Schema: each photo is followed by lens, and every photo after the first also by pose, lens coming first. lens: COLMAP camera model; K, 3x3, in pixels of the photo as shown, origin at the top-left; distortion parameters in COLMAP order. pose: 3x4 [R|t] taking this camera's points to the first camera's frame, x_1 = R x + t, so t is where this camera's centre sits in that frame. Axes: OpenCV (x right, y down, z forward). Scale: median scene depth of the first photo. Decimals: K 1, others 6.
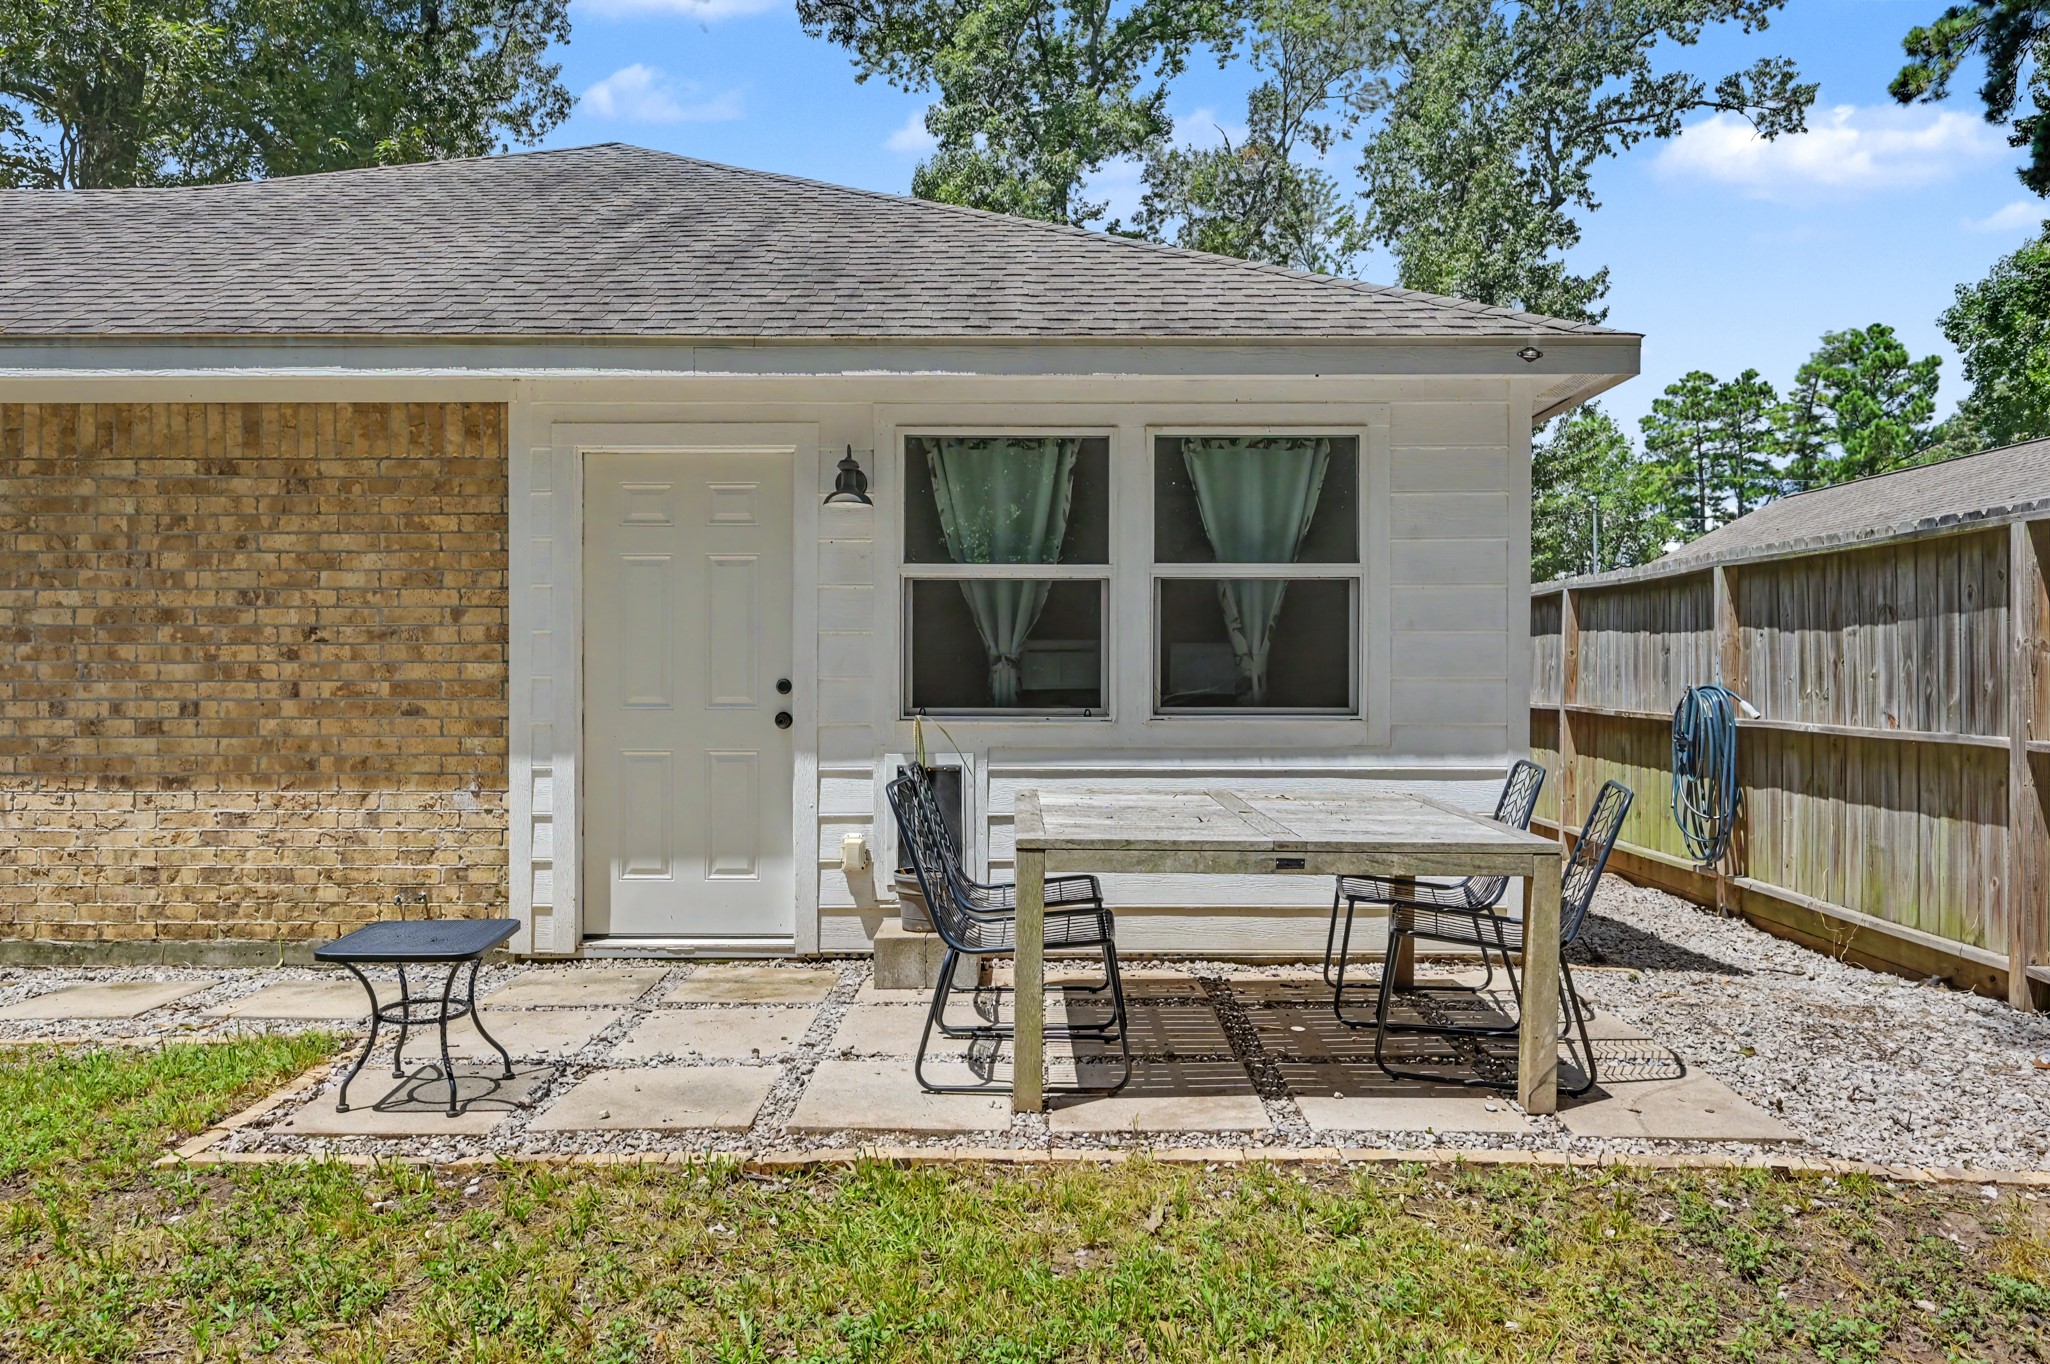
lens RADIAL K [[1453.4, 0, 1025.0], [0, 1453.4, 682.0], [0, 0, 1]] dist [-0.003151, 0.000543]
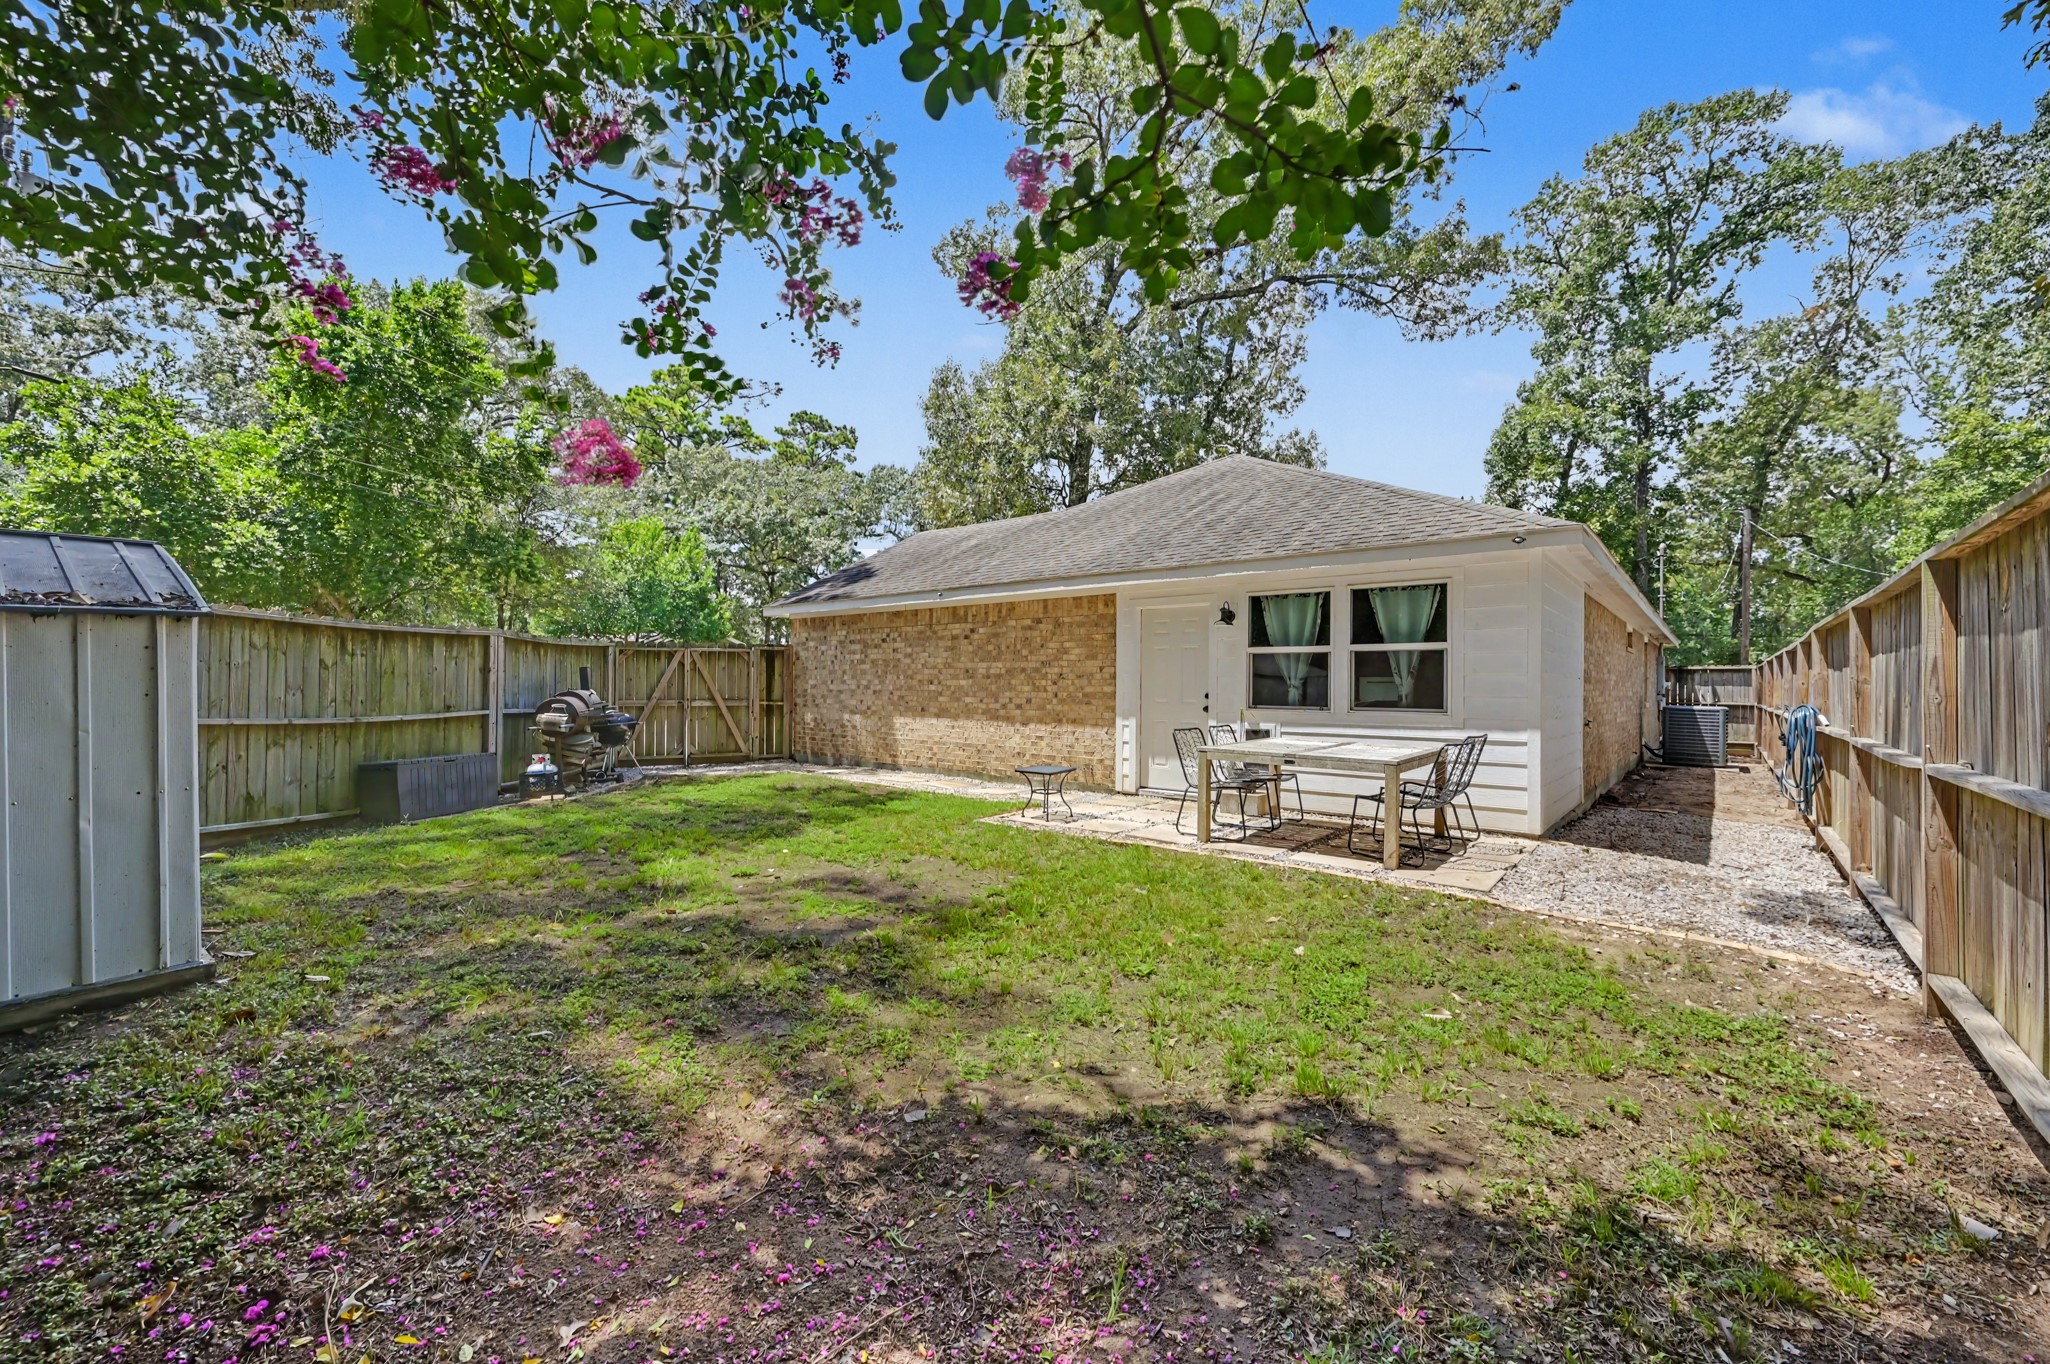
lens RADIAL K [[815.5, 0, 1031.9], [0, 815.5, 683.3], [0, 0, 1]] dist [-0.000440, -0.000105]
pose [[0.775858, 0.003893, -0.630895, 0.503834], [-0.013633, 0.999851, -0.010596, -0.000178], [0.630760, 0.016822, 0.775796, -0.316109]]
